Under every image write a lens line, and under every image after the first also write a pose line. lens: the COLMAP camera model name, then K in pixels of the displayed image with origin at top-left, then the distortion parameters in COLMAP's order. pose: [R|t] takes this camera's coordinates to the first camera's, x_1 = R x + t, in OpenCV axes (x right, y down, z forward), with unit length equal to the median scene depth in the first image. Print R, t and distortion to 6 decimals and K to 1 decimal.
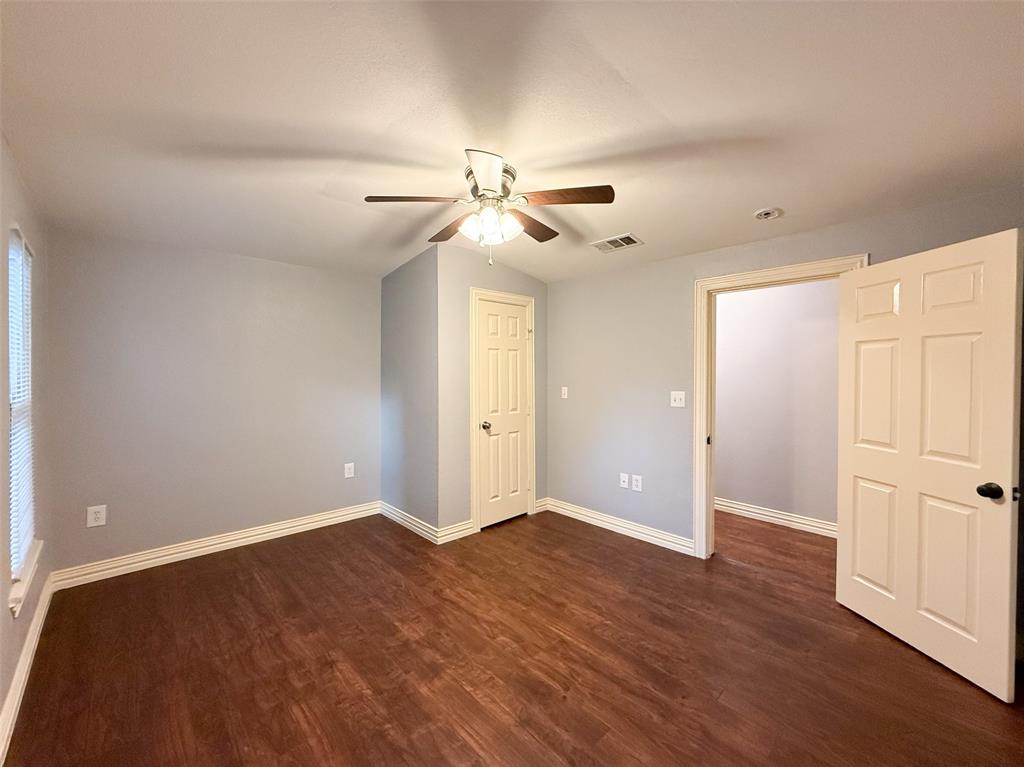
lens RADIAL K [[417.0, 0, 518.0], [0, 417.0, 376.0], [0, 0, 1]] dist [0.000283, -0.001228]
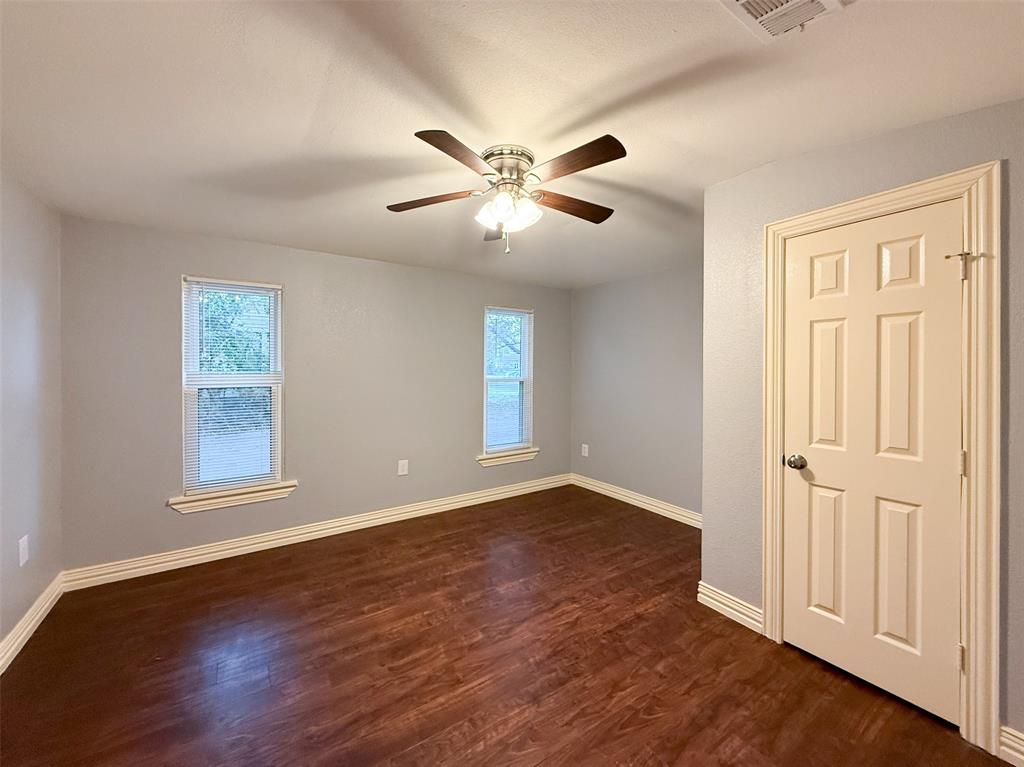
lens RADIAL K [[417.0, 0, 517.0], [0, 417.0, 369.6], [0, 0, 1]] dist [0.000283, -0.001228]
pose [[-0.188963, -0.000486, -0.981984, 0.895110], [-0.009574, 0.999953, 0.001347, -0.001726], [0.981938, 0.009656, -0.188959, 1.241055]]
